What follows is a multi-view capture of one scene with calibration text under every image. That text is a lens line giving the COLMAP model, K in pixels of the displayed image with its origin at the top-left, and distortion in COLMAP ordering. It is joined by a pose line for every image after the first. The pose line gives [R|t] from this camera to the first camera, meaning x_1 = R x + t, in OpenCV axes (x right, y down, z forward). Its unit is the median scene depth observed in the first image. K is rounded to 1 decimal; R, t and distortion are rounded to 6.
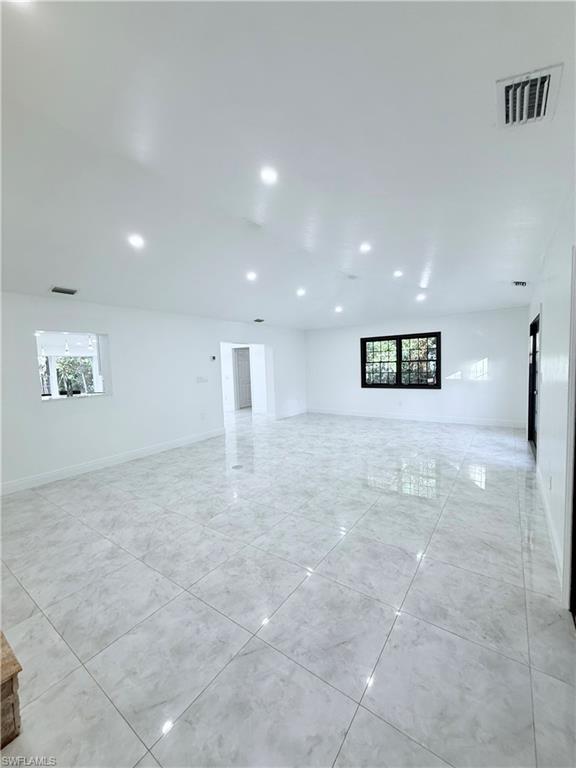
lens RADIAL K [[305.3, 0, 289.1], [0, 305.3, 381.9], [0, 0, 1]] dist [-0.000961, 0.000712]
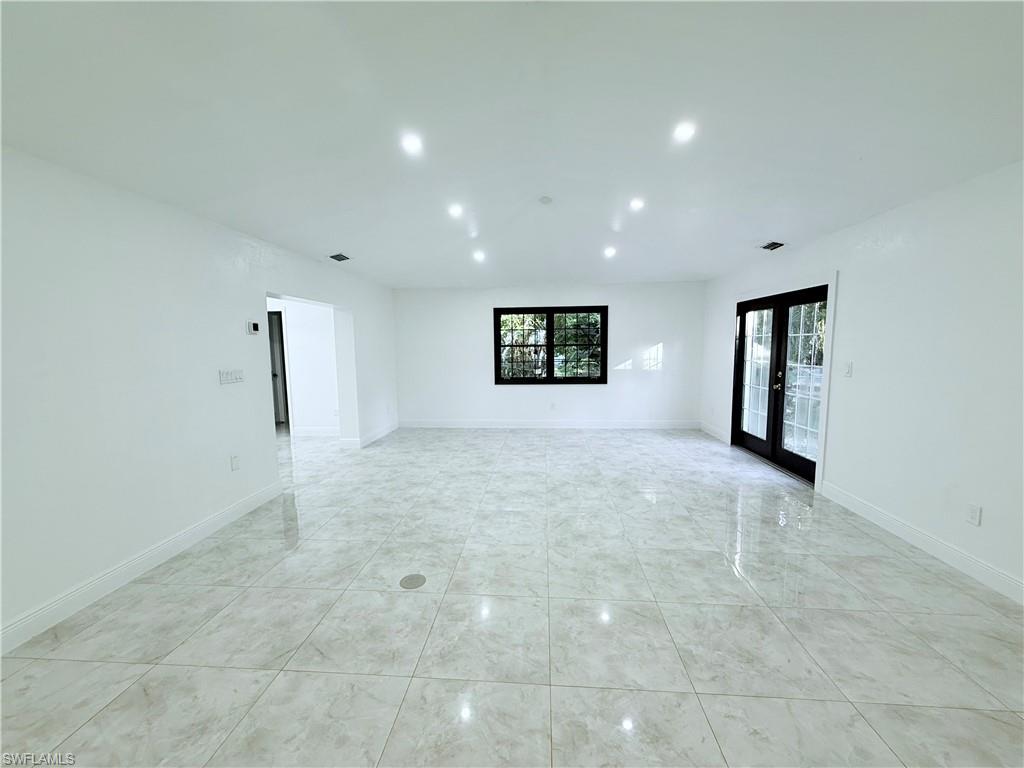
lens RADIAL K [[407.0, 0, 509.9], [0, 407.0, 386.1], [0, 0, 1]] dist [-0.000961, 0.000712]
pose [[0.857755, -0.029381, 0.513219, -0.275766], [0.013695, 0.999317, 0.034321, -0.010620], [-0.513877, -0.022411, 0.857571, 0.365816]]
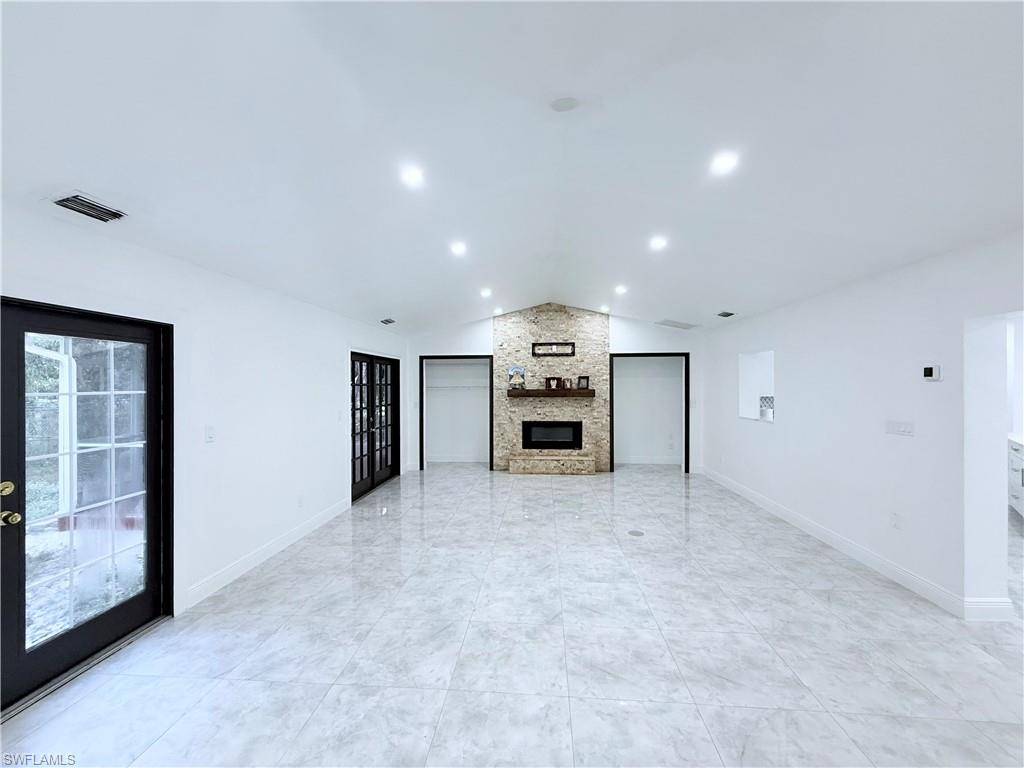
lens RADIAL K [[407.0, 0, 510.5], [0, 407.0, 384.1], [0, 0, 1]] dist [-0.000961, 0.000712]
pose [[-0.857280, 0.035884, -0.513599, 0.466443], [0.002273, 0.997822, 0.065922, -0.113468], [0.514846, 0.055346, -0.855494, 1.353406]]
